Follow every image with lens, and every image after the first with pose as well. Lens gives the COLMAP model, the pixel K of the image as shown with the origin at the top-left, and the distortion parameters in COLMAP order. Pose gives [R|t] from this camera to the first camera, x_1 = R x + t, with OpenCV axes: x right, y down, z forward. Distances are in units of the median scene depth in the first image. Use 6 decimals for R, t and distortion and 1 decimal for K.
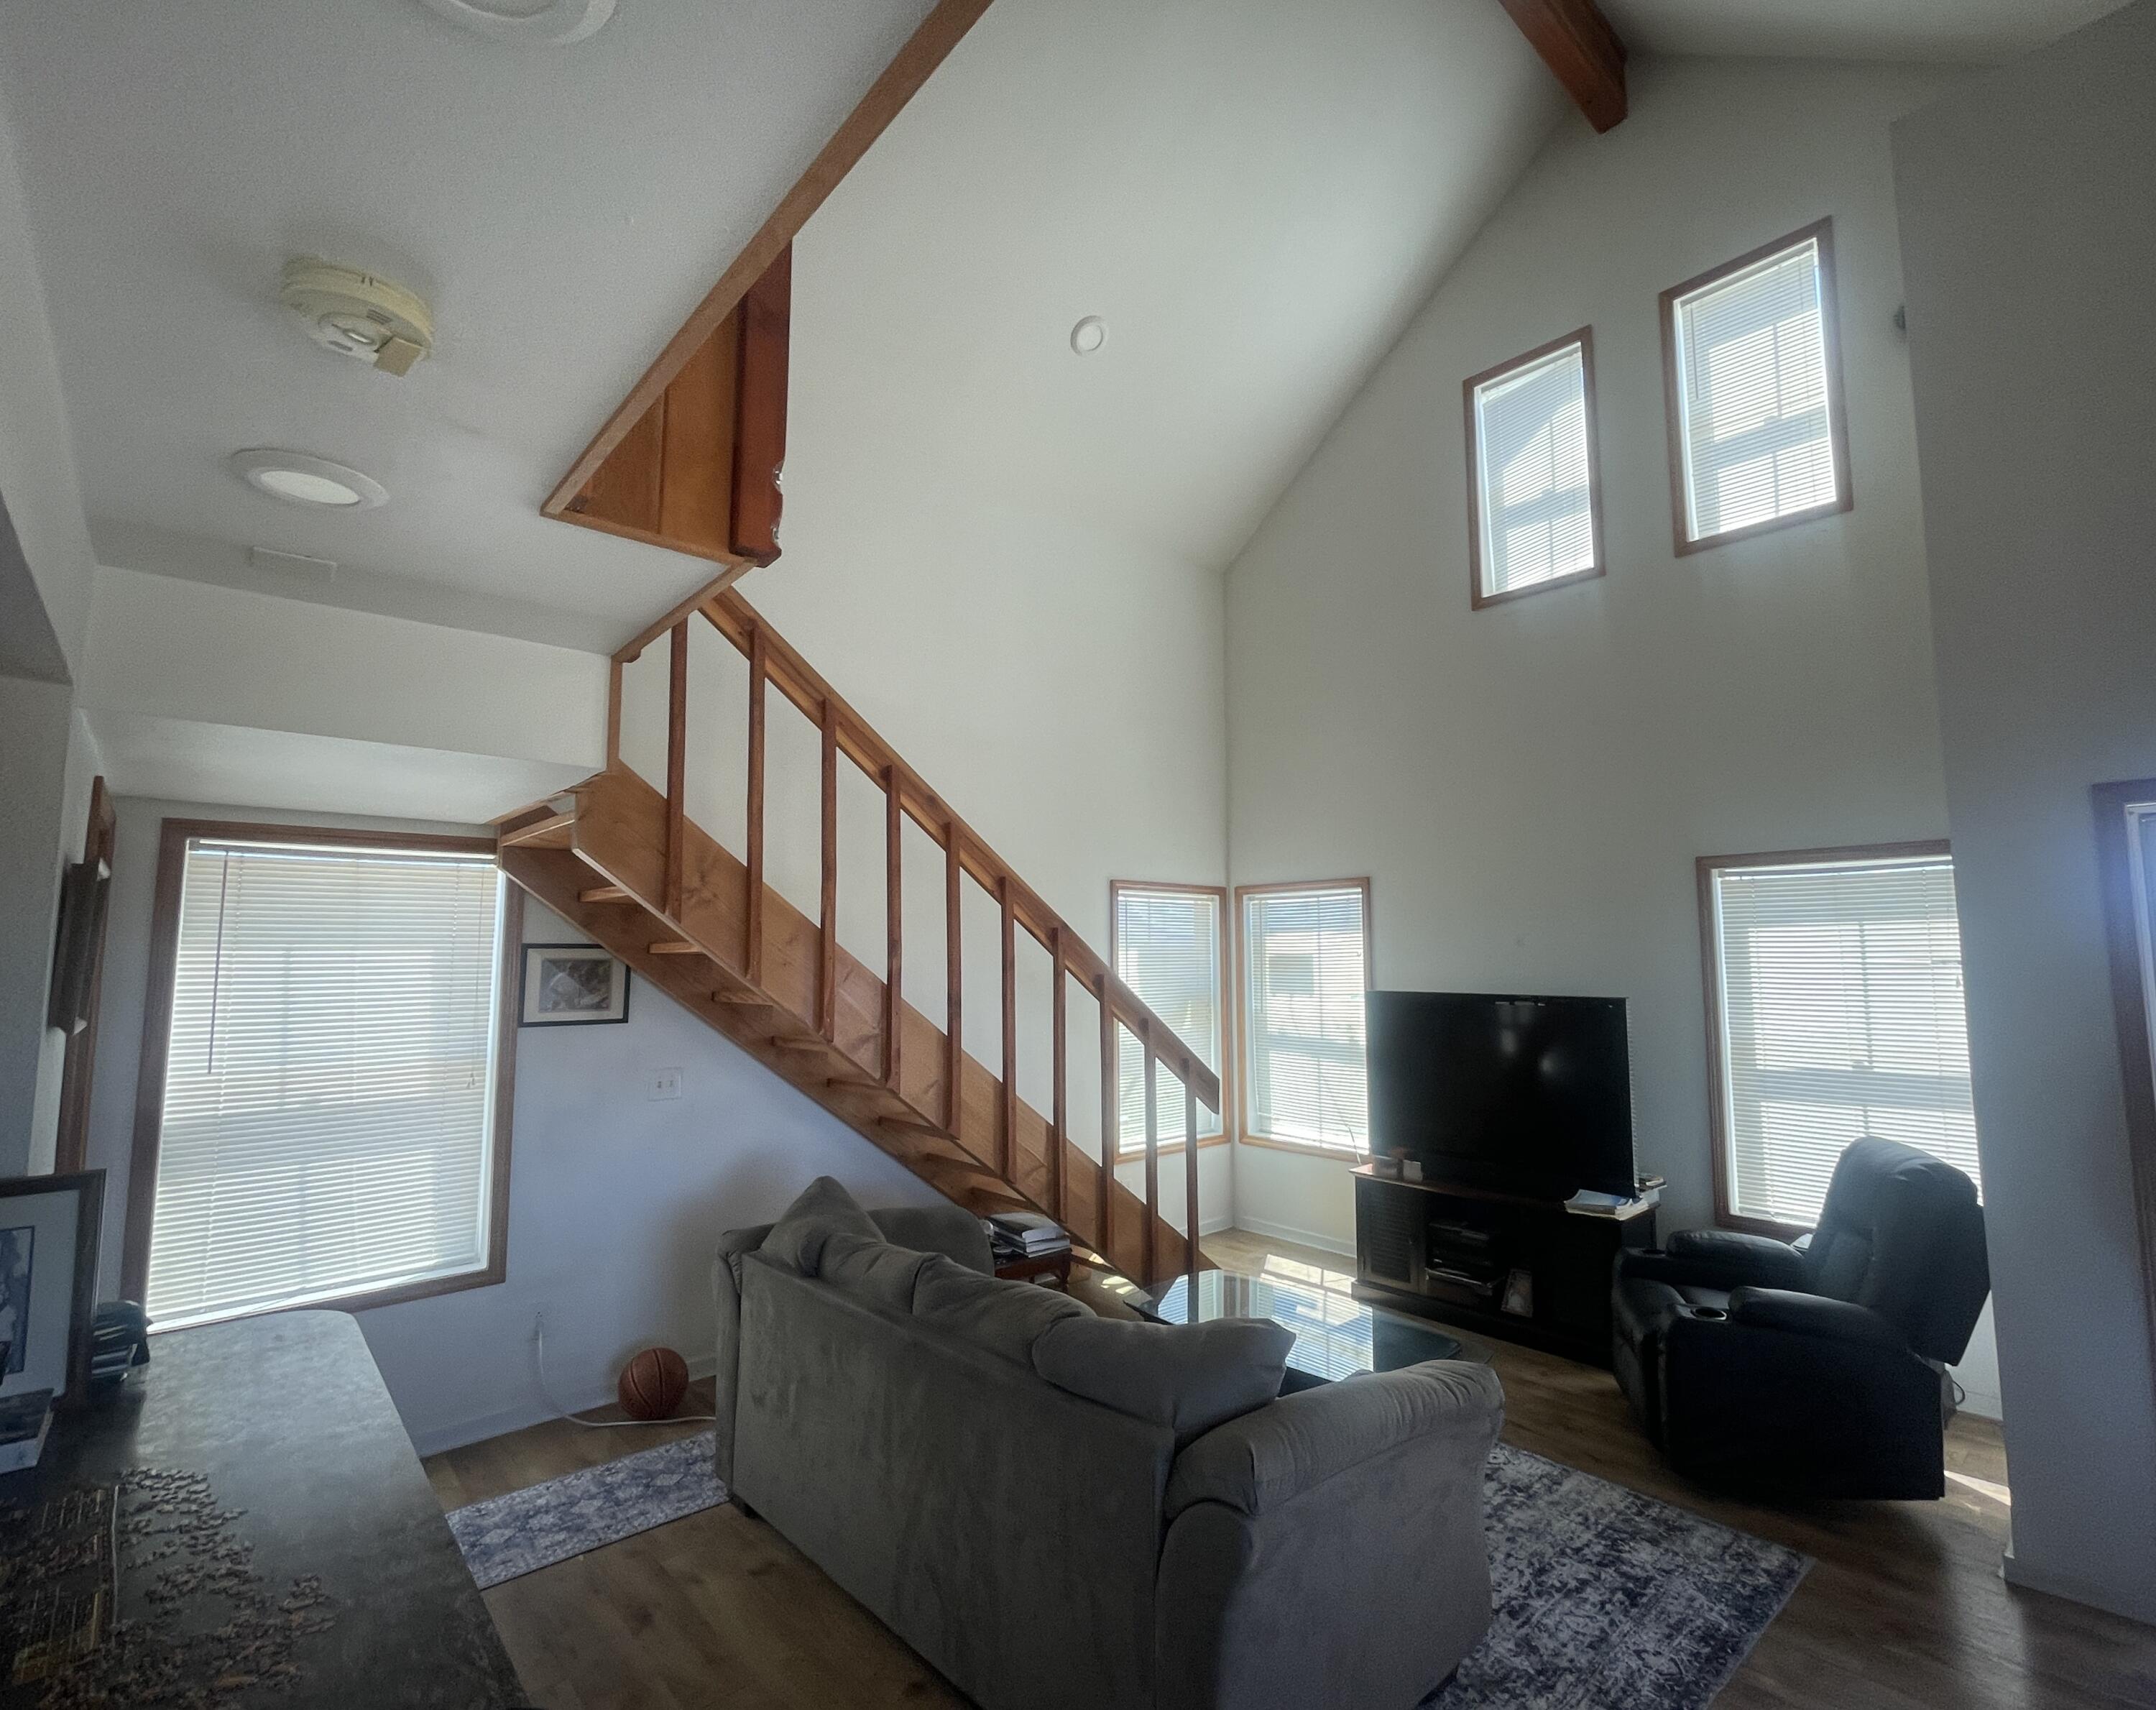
lens RADIAL K [[1011.5, 0, 1123.7], [0, 1011.5, 862.5], [0, 0, 1]] dist [-0.007509, 0.001279]
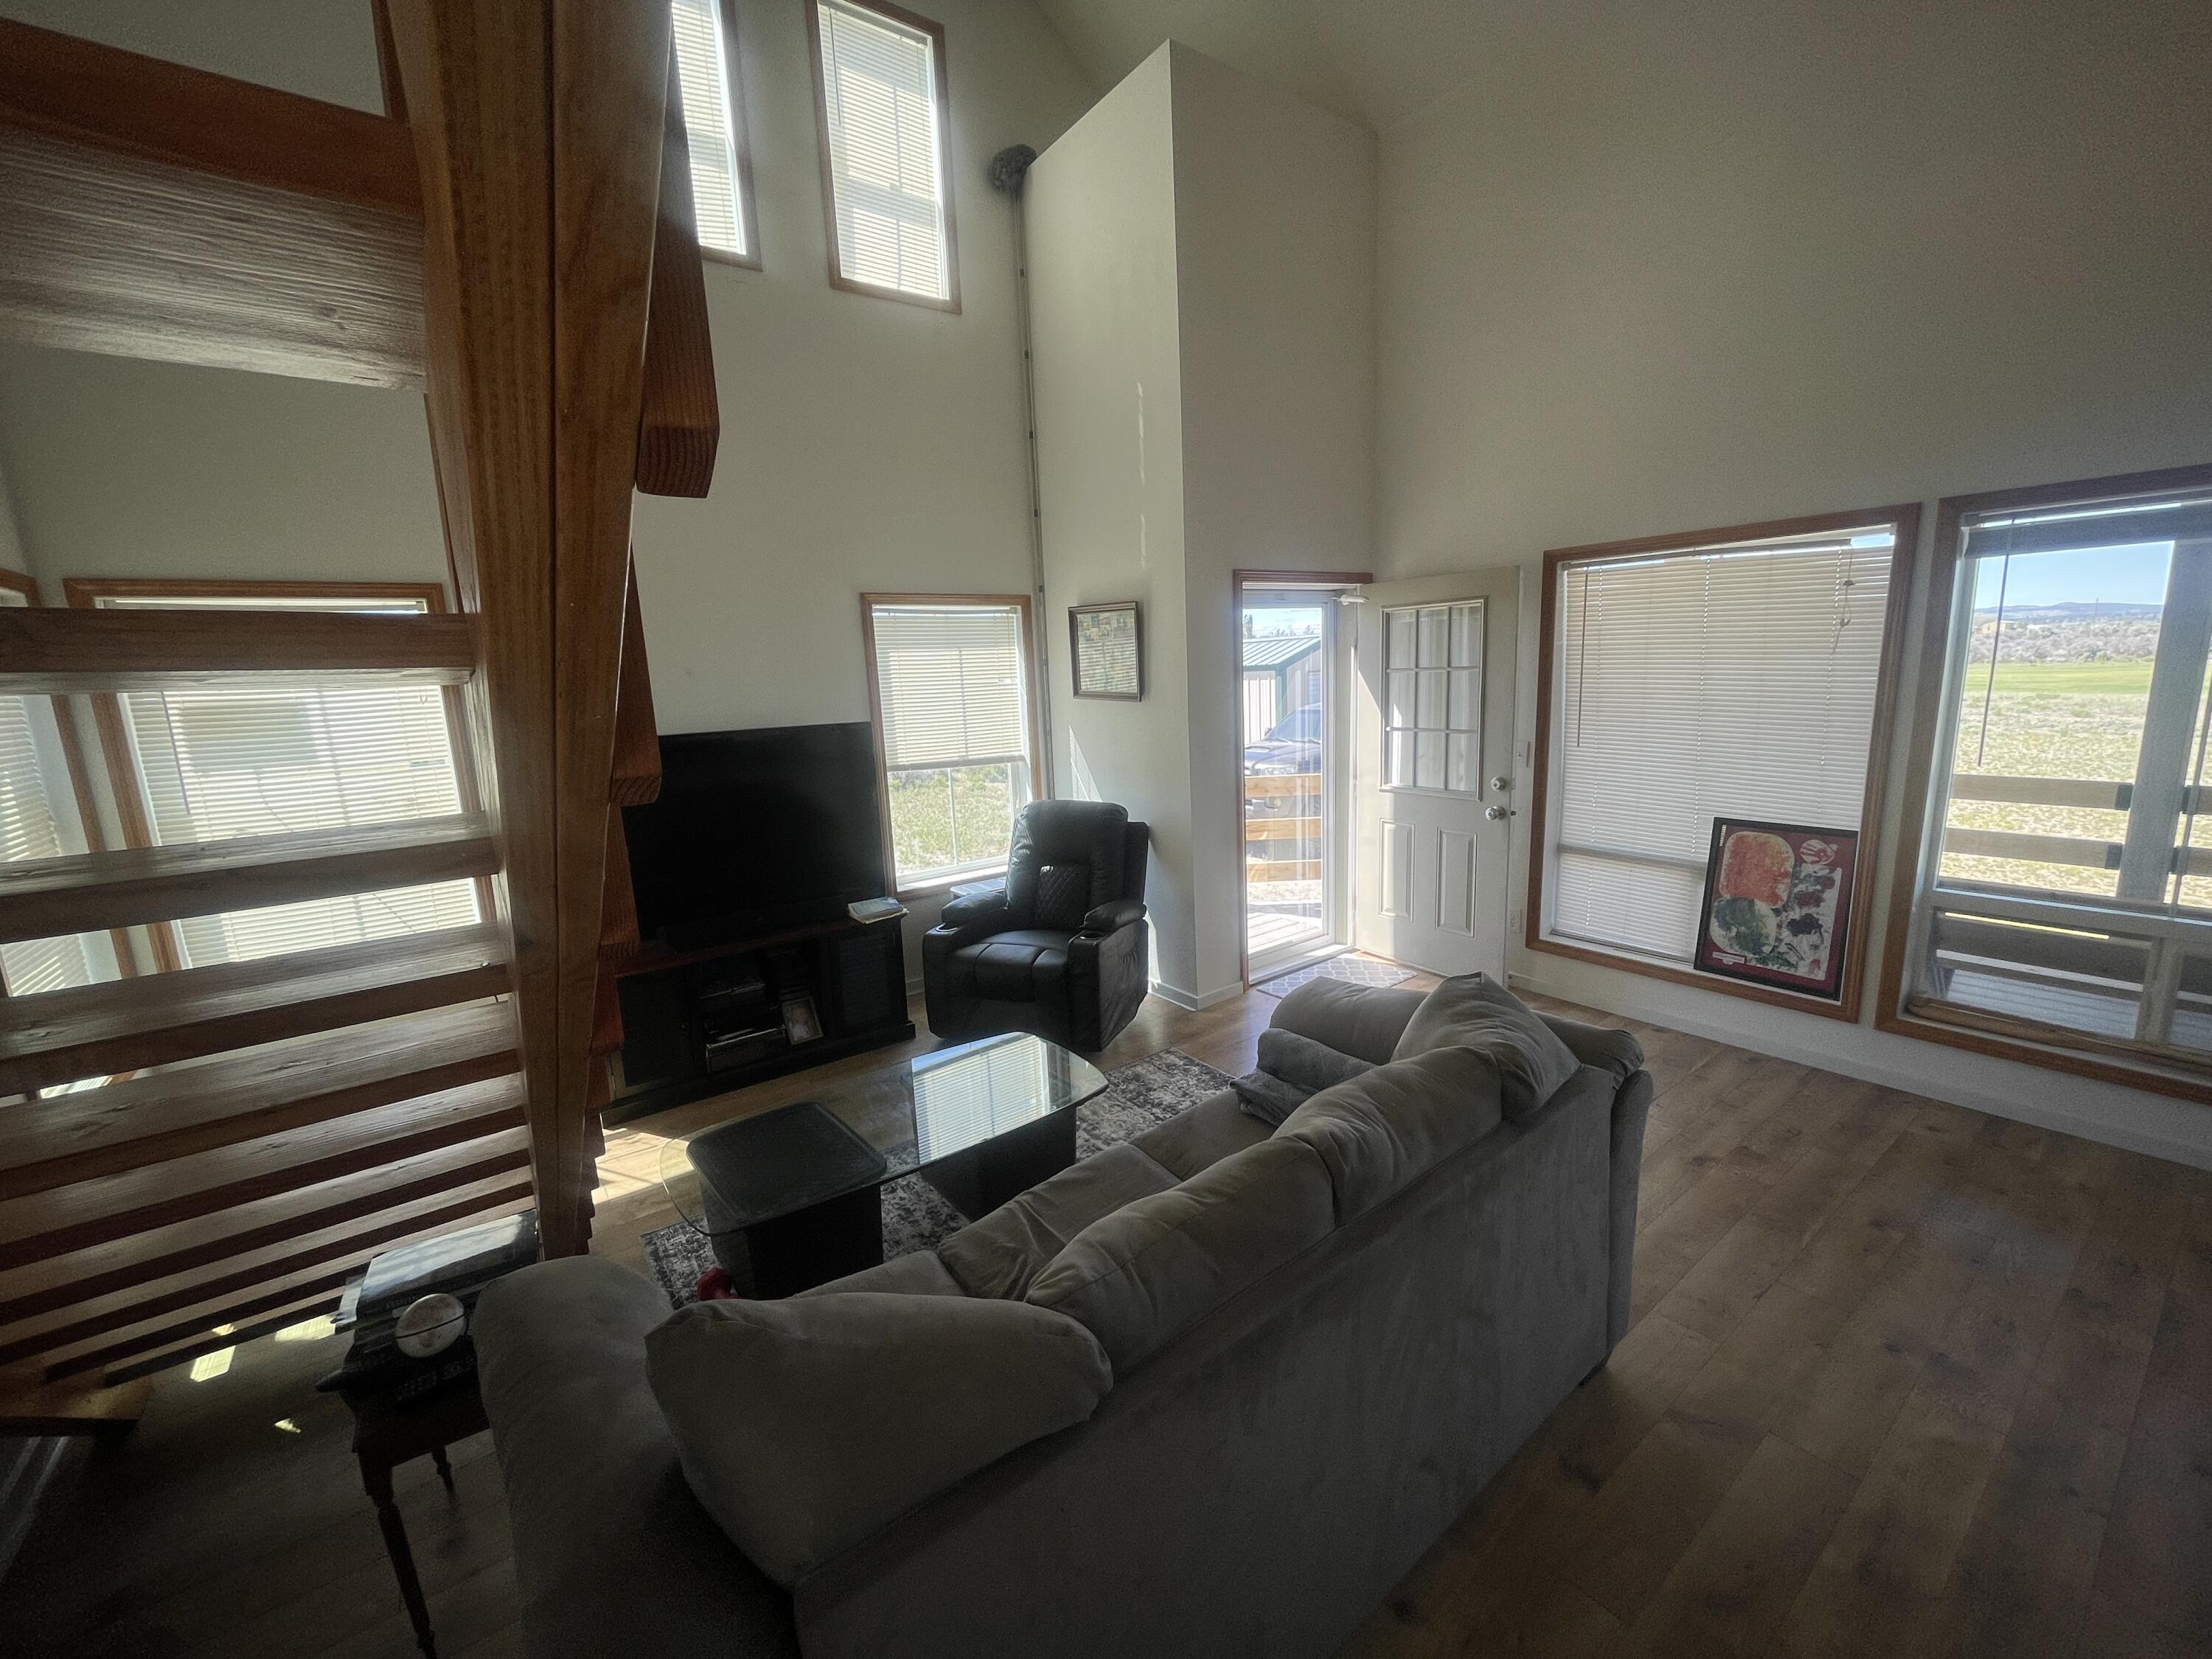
lens RADIAL K [[891.4, 0, 1091.7], [0, 891.4, 823.7], [0, 0, 1]] dist [-0.004370, -0.000800]
pose [[0.112951, -0.173163, 0.978395, -0.478532], [-0.048226, 0.982580, 0.179471, 0.066400], [-0.992430, -0.067456, 0.102632, 0.731497]]
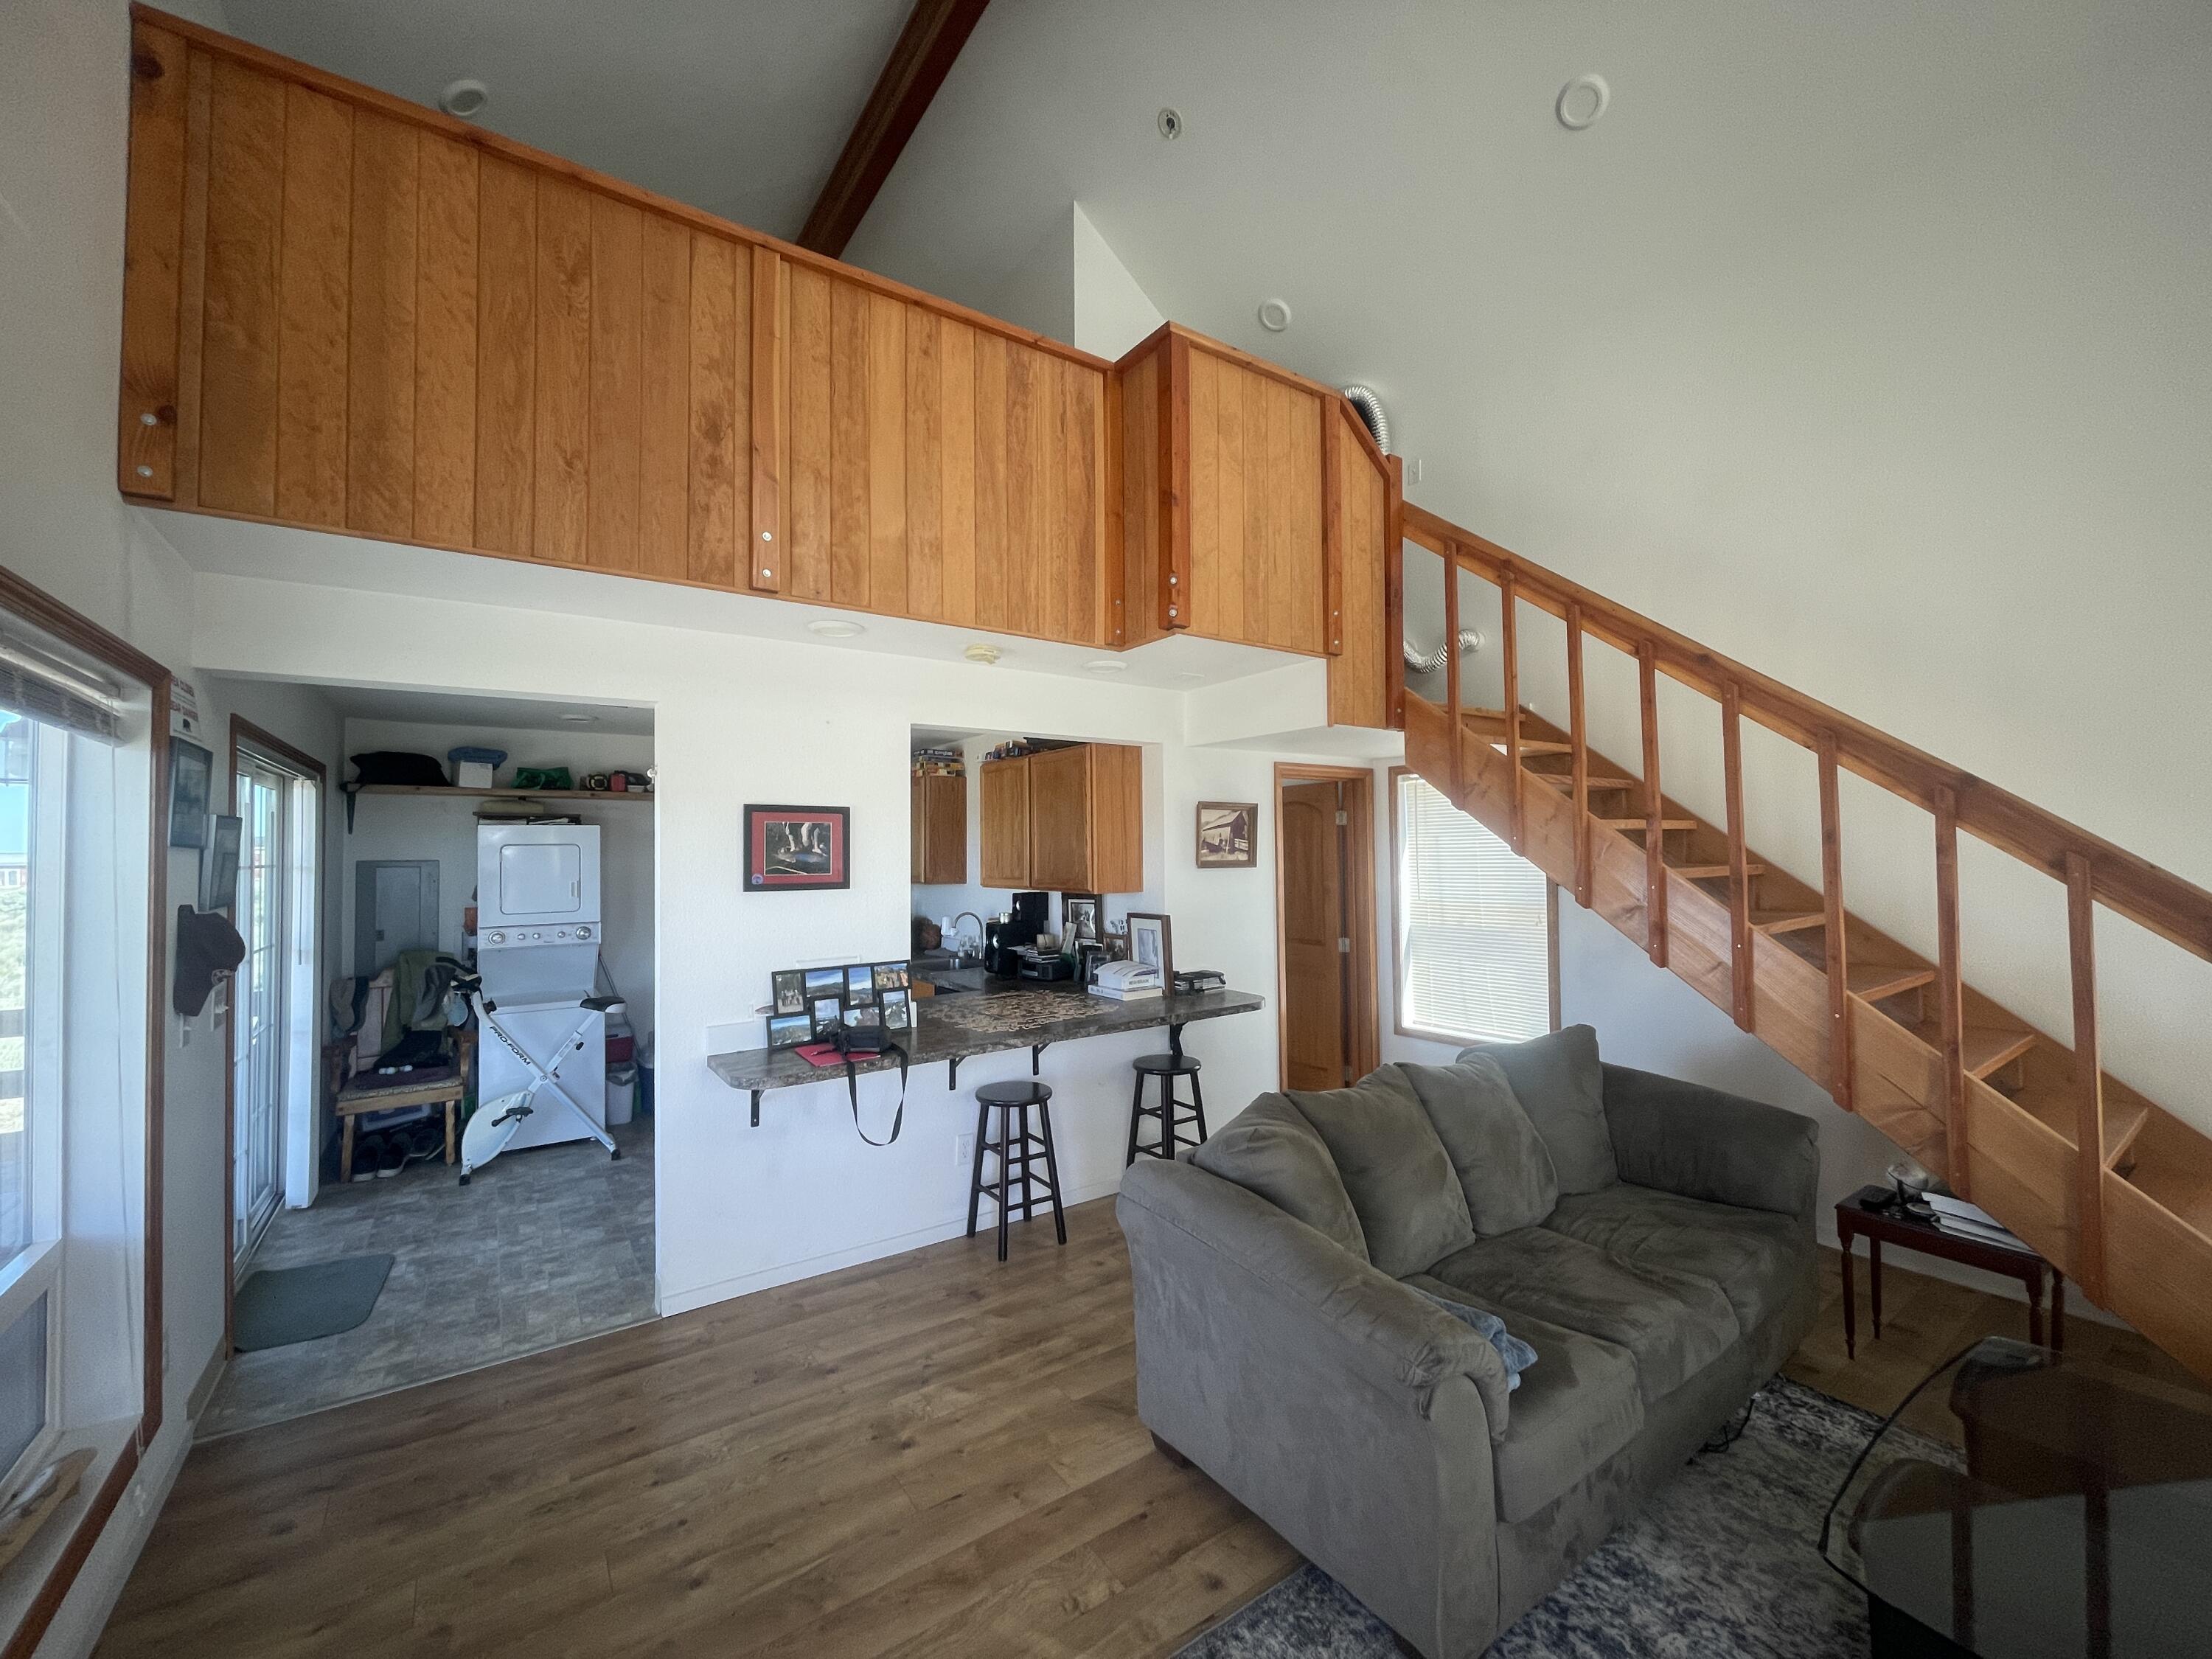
lens RADIAL K [[891.4, 0, 1087.4], [0, 891.4, 823.8], [0, 0, 1]] dist [-0.004370, -0.000800]
pose [[-0.149414, -0.025393, -0.988449, 0.674552], [0.105375, 0.993568, -0.041453, 0.062046], [0.983144, -0.110352, -0.145777, 0.540596]]
